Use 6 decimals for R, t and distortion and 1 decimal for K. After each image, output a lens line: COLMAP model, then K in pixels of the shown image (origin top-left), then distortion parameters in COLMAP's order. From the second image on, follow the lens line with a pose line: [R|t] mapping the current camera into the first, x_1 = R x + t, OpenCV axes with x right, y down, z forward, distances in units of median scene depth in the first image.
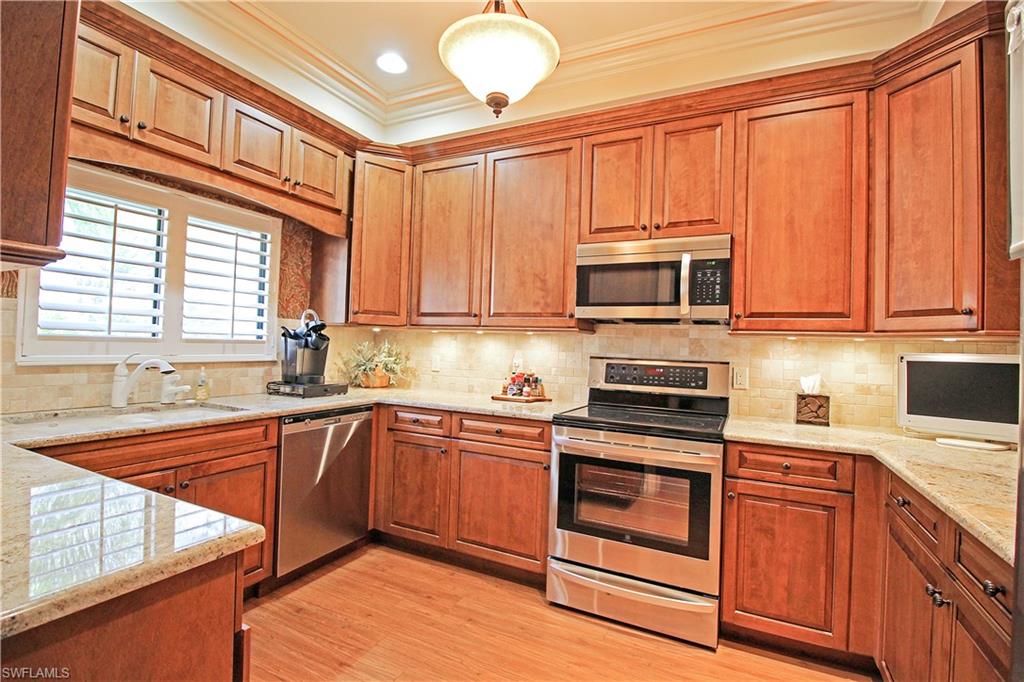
lens RADIAL K [[472.8, 0, 510.9], [0, 472.8, 337.5], [0, 0, 1]] dist [-0.002921, -0.009845]
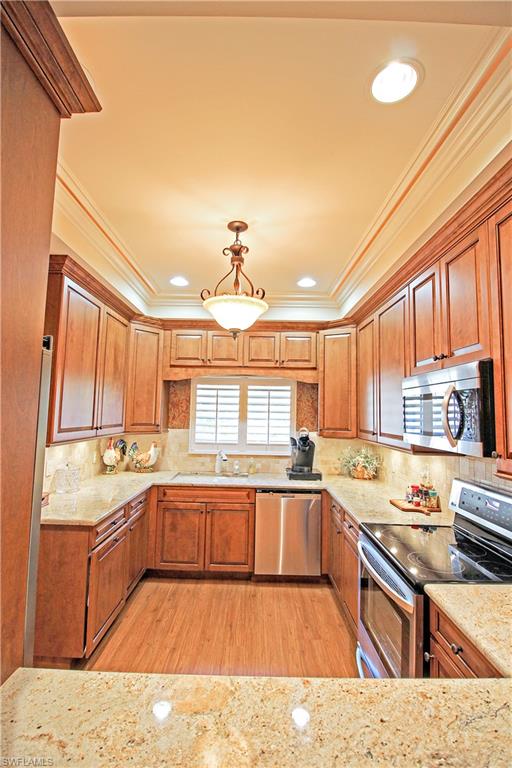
lens RADIAL K [[354.6, 0, 252.0], [0, 354.6, 383.2], [0, 0, 1]] dist [-0.002921, -0.009845]
pose [[0.443693, -0.097796, -0.890827, 0.777101], [0.008153, 0.994427, -0.105108, -0.100201], [0.896142, 0.039373, 0.442018, 0.294662]]
